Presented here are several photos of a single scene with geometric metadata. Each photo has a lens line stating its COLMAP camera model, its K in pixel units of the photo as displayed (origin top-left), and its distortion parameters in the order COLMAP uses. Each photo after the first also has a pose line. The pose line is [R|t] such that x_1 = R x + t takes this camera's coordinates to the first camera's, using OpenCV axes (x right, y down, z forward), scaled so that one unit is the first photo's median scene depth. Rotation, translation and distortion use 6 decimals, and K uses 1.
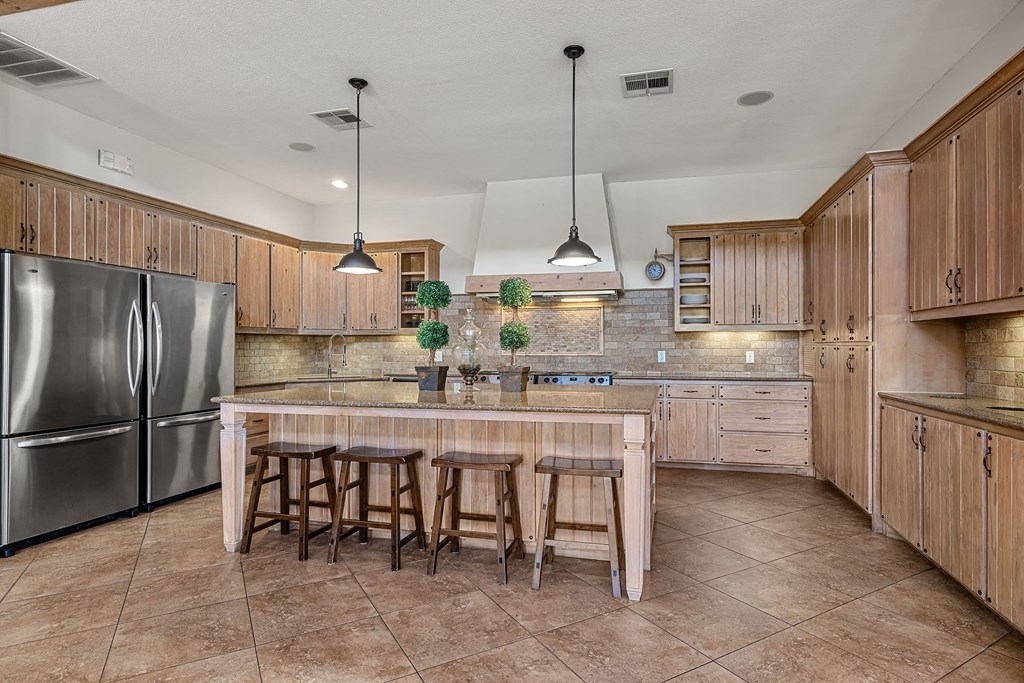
lens RADIAL K [[582.2, 0, 512.8], [0, 582.2, 343.8], [0, 0, 1]] dist [-0.021331, -0.001945]
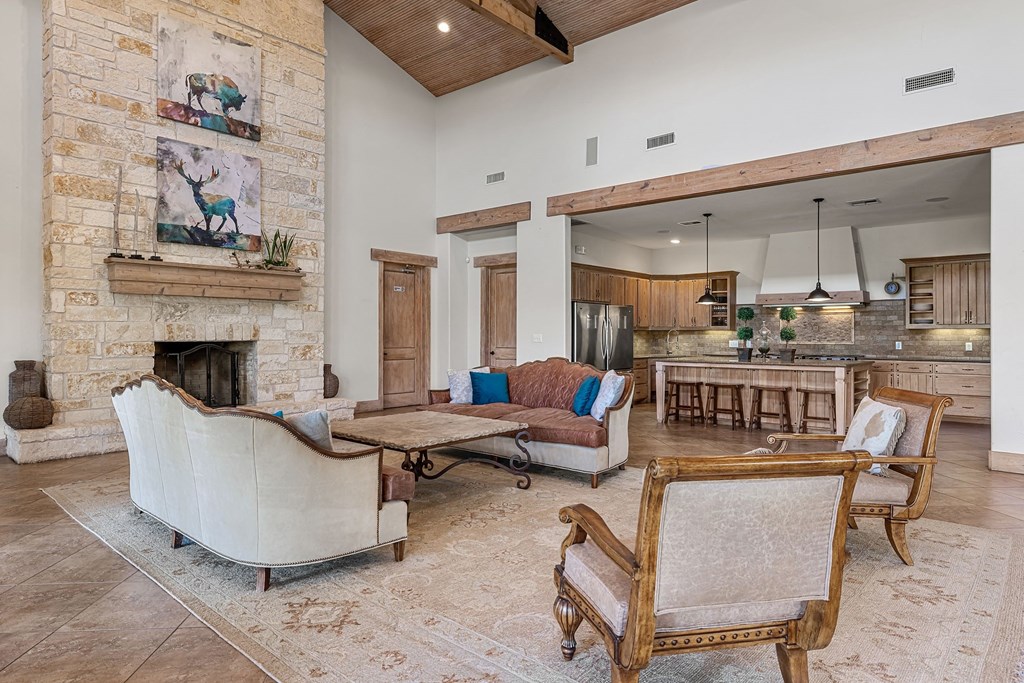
lens RADIAL K [[582.2, 0, 513.8], [0, 582.2, 331.3], [0, 0, 1]] dist [-0.021331, -0.001945]
pose [[0.902846, 0.001474, -0.429962, 0.004930], [-0.001890, 0.999998, -0.000542, -0.012696], [0.429960, 0.001302, 0.902847, -0.802481]]
